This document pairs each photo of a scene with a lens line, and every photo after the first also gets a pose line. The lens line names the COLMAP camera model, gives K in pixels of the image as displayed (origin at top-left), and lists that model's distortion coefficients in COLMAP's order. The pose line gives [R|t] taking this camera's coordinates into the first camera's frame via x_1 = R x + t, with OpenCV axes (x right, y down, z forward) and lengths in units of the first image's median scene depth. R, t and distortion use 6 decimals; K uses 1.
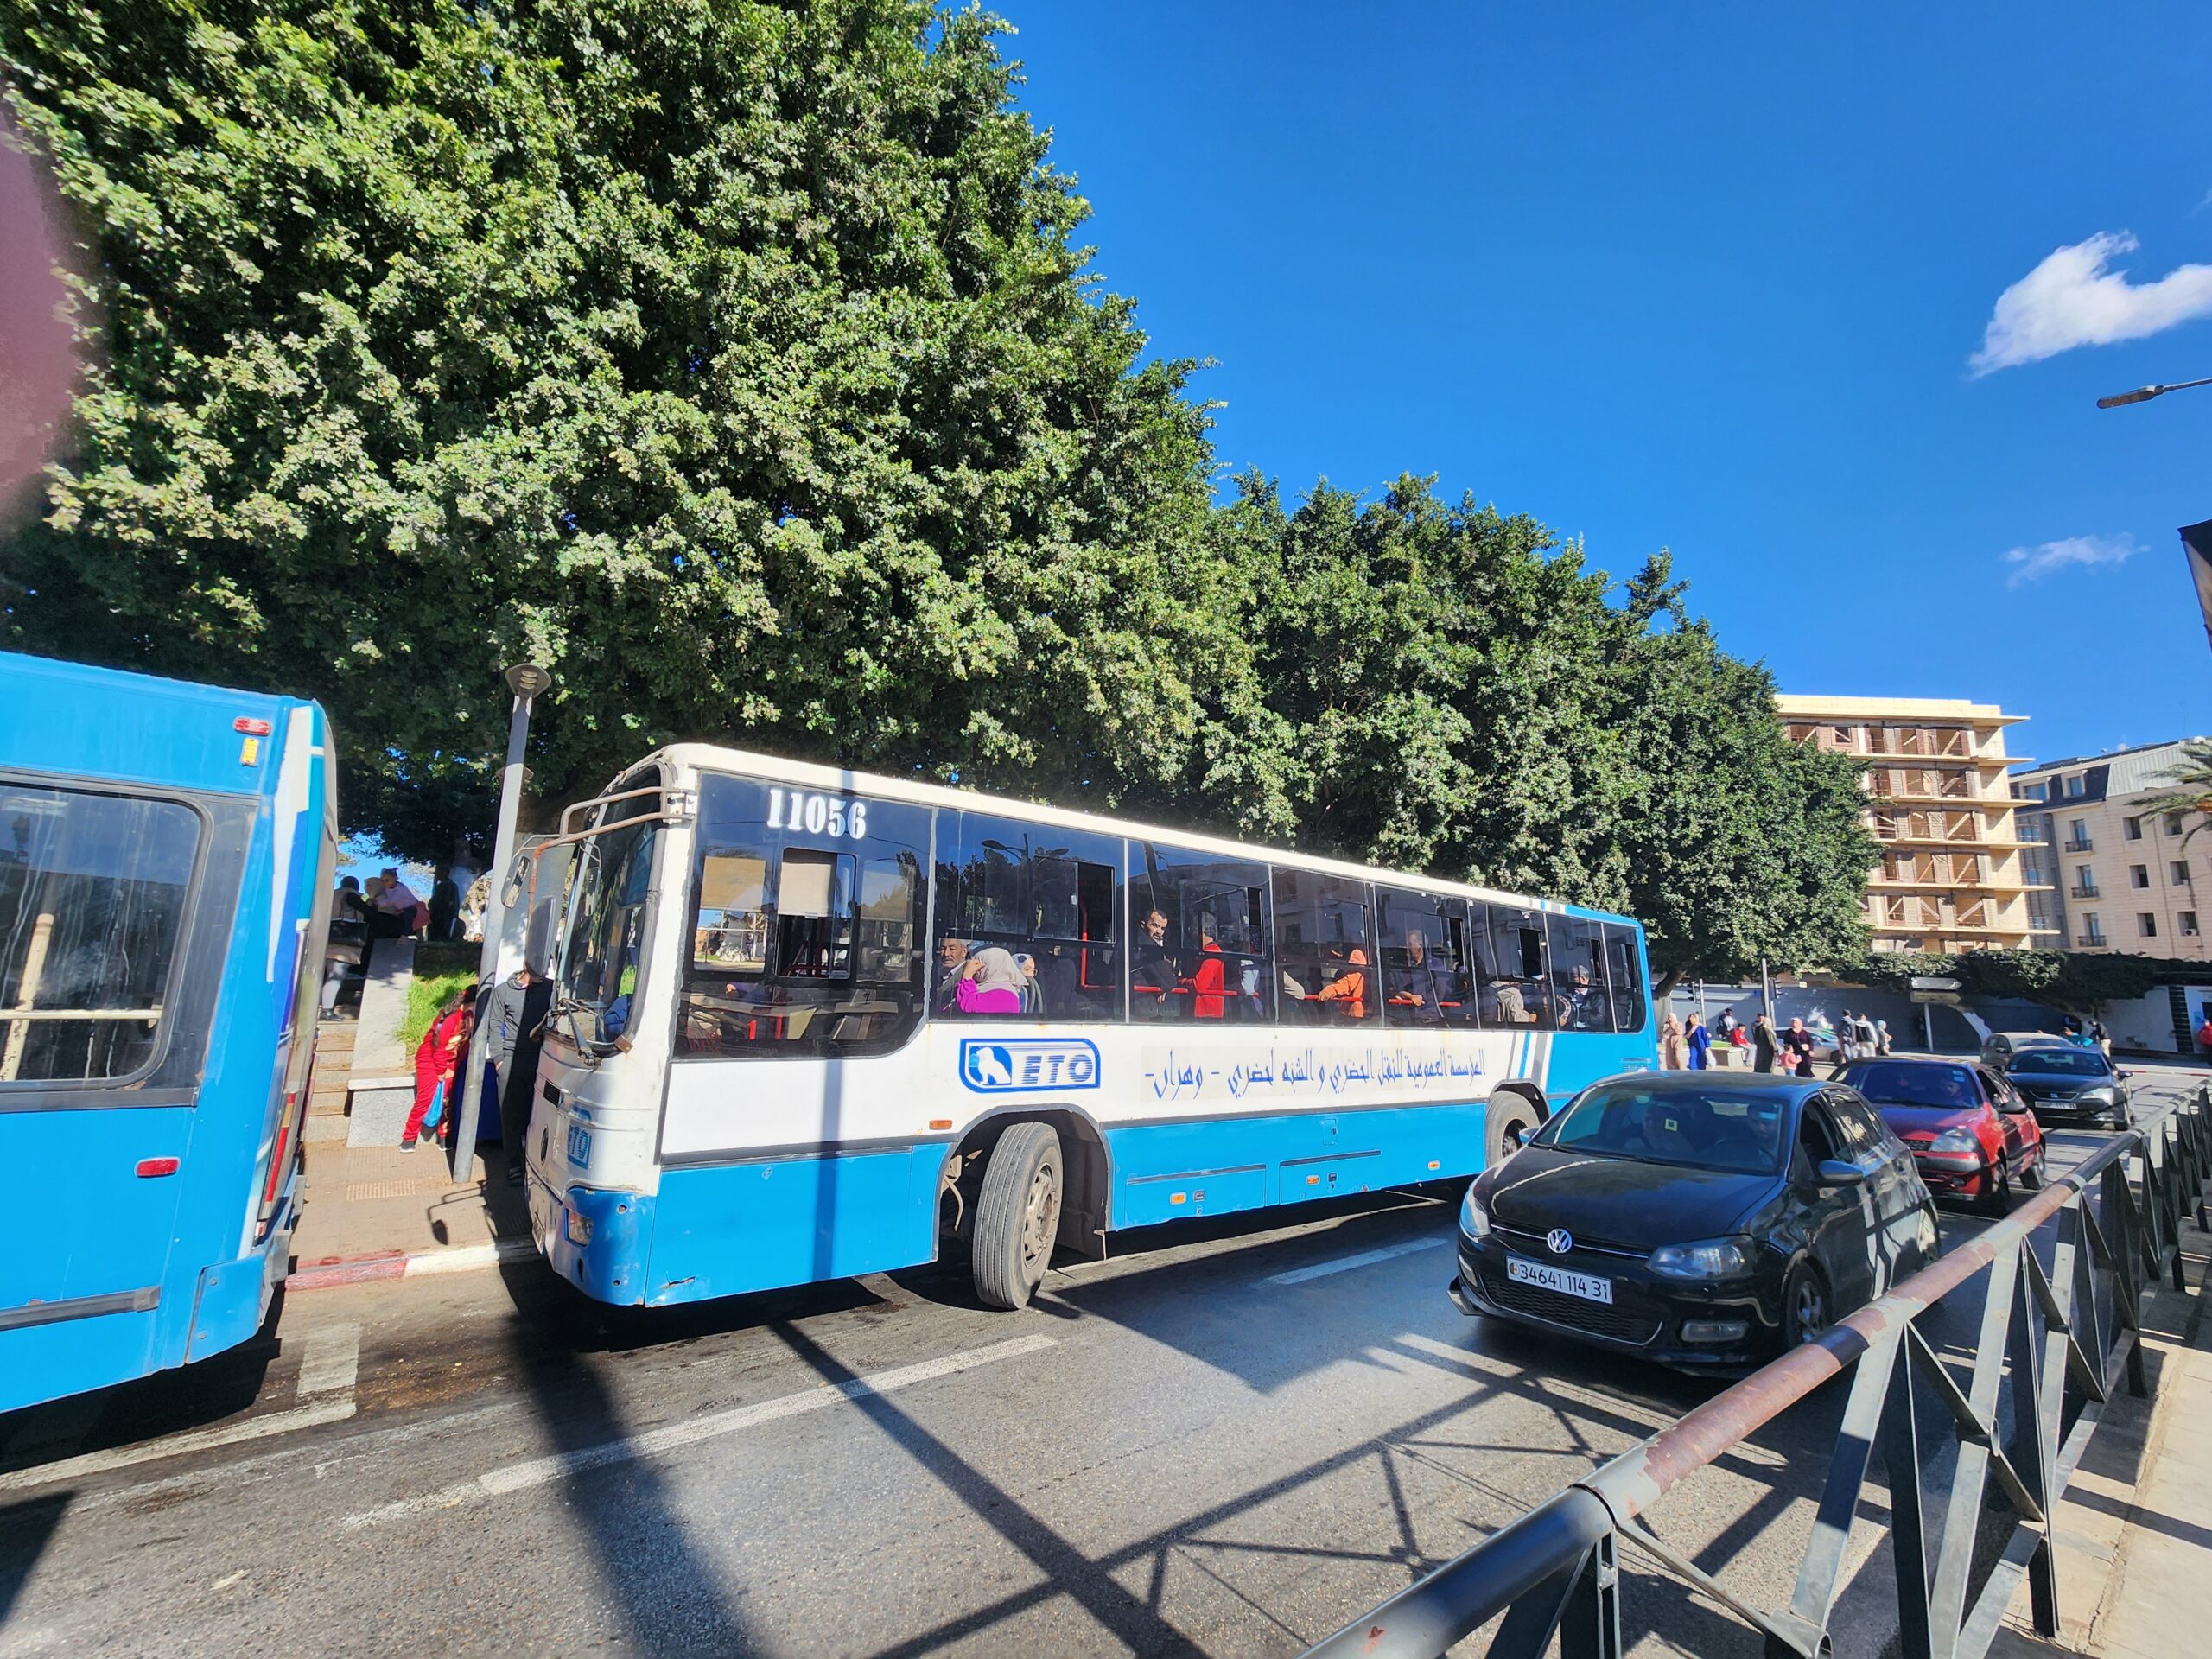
lens RADIAL K [[891.9, 0, 1086.4], [0, 891.9, 841.8], [0, 0, 1]] dist [-0.003377, 0.000277]
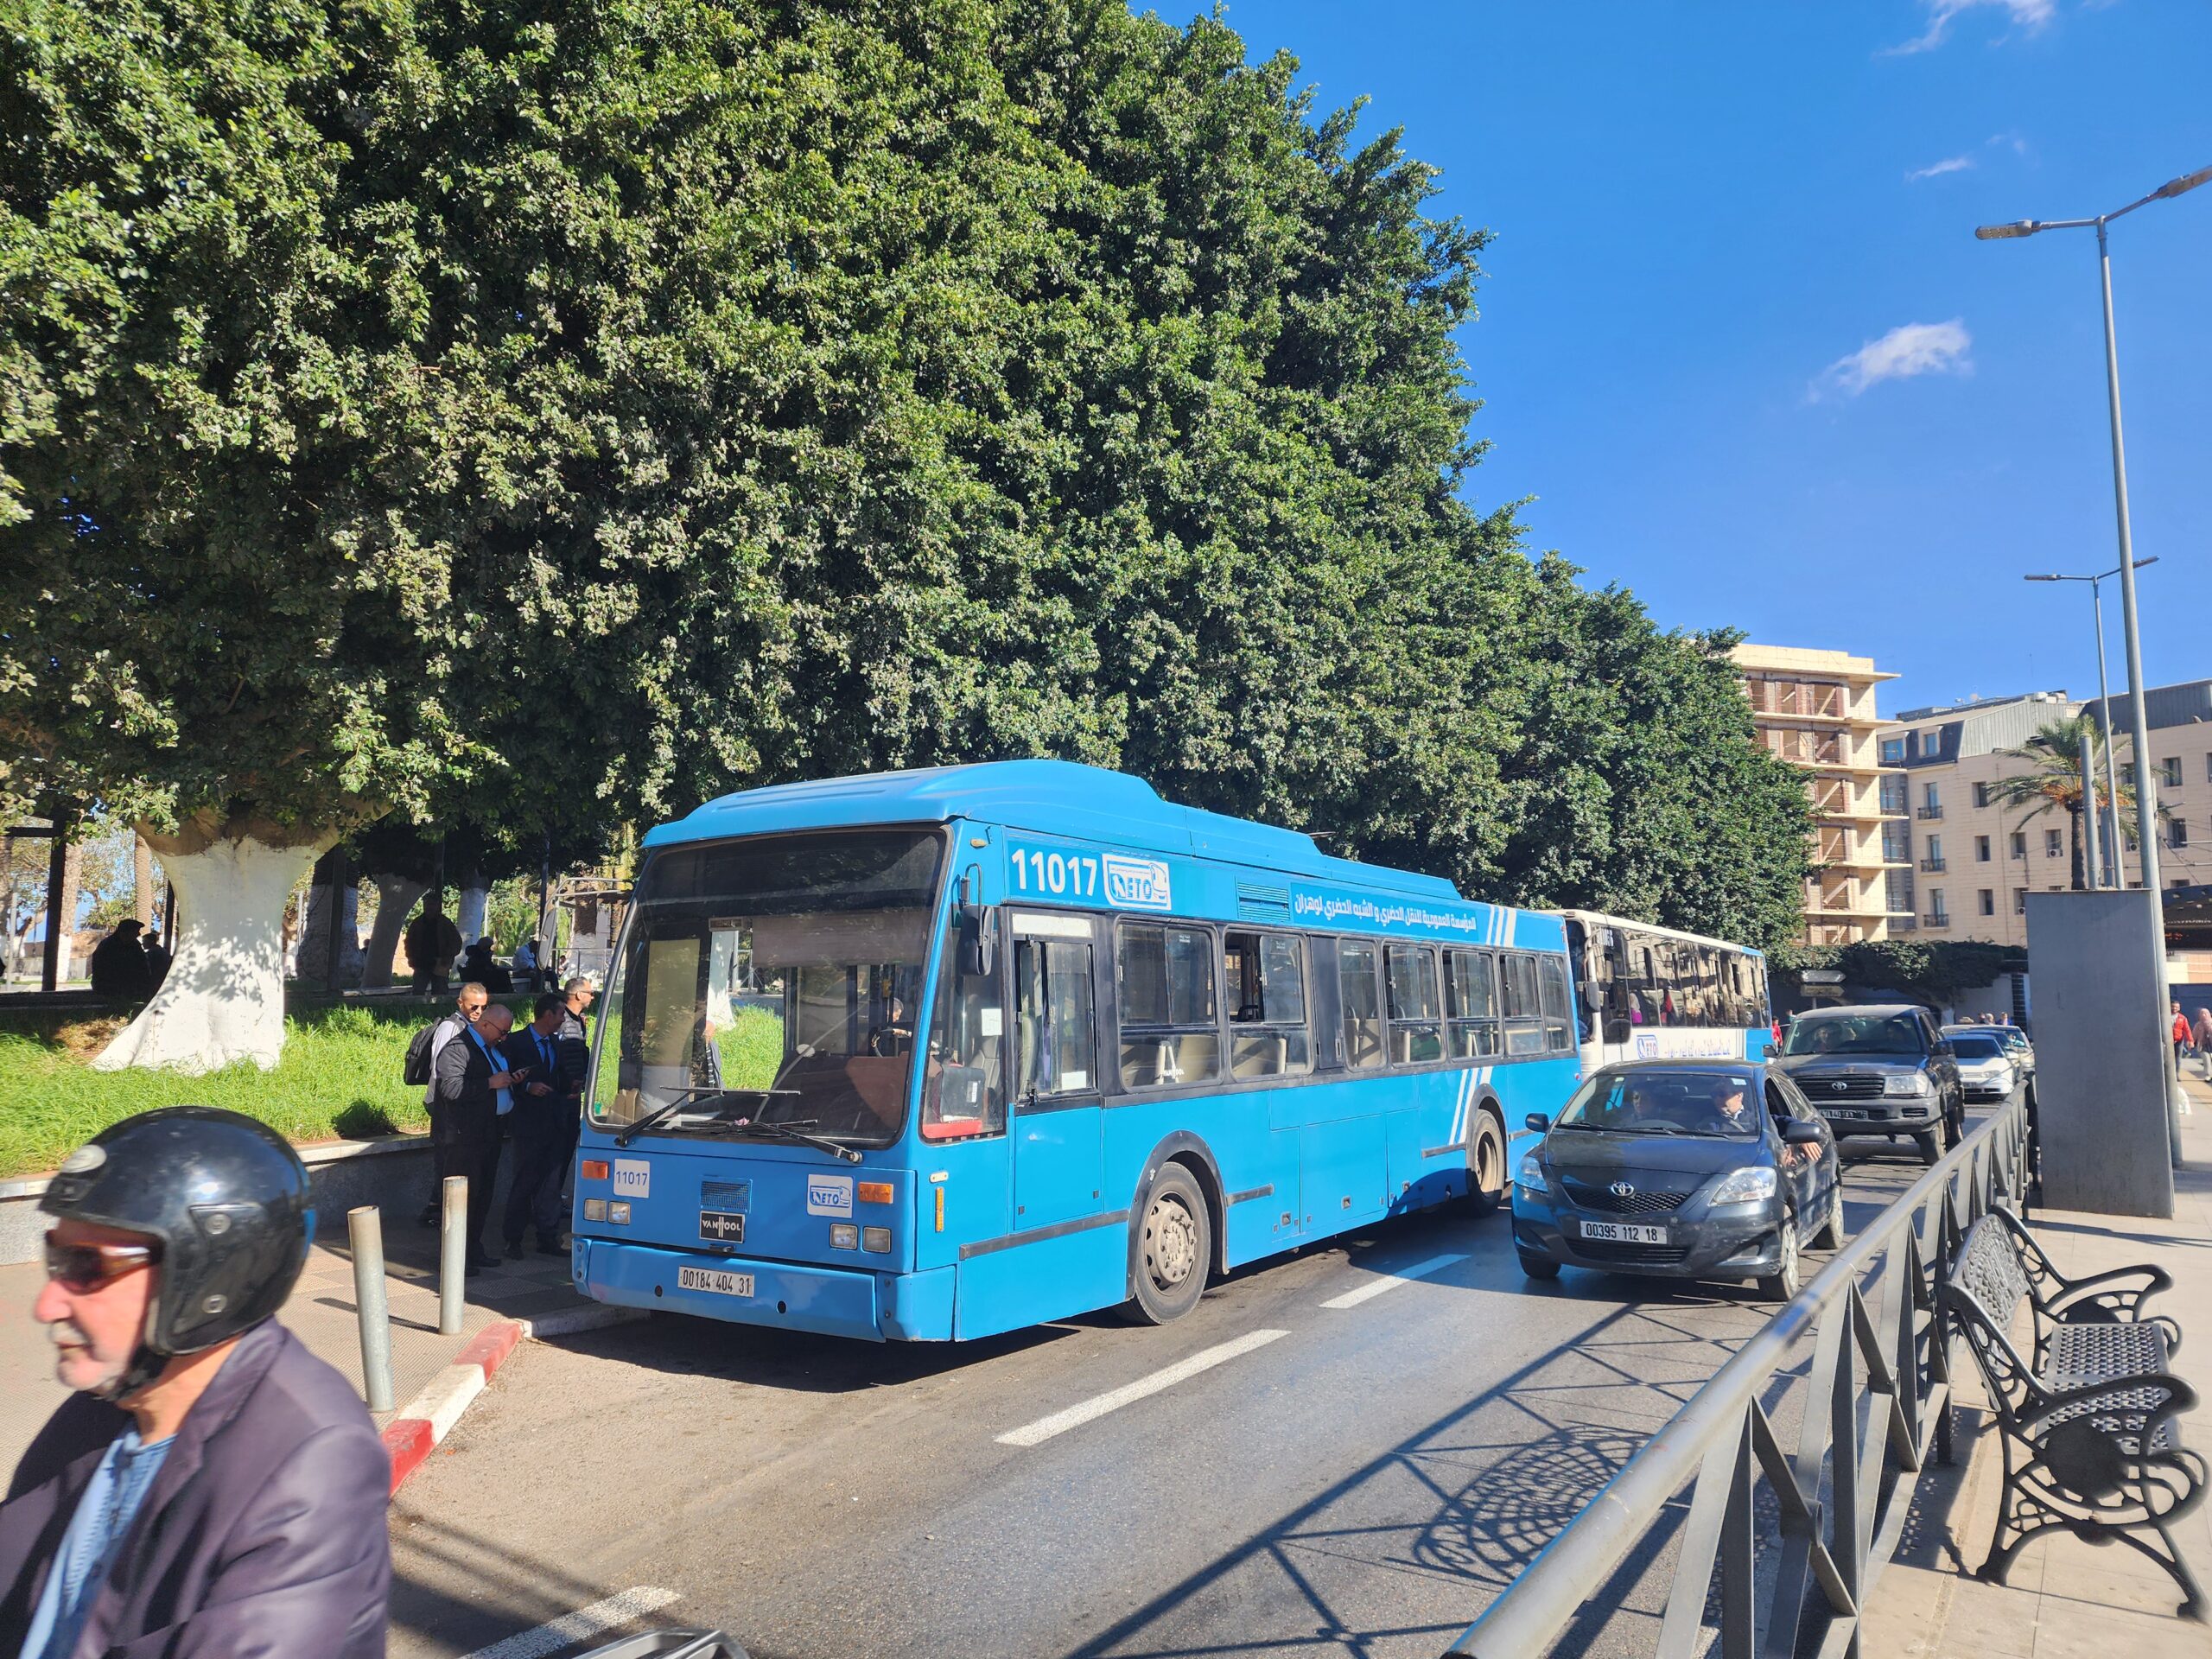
lens RADIAL K [[1459.0, 0, 1068.5], [0, 1459.0, 833.2], [0, 0, 1]] dist [0.057619, 0.003966]
pose [[0.947246, 0.006324, 0.320444, -0.208806], [-0.022699, 0.998618, 0.047391, -0.033250], [-0.319701, -0.052164, 0.946081, -0.155480]]
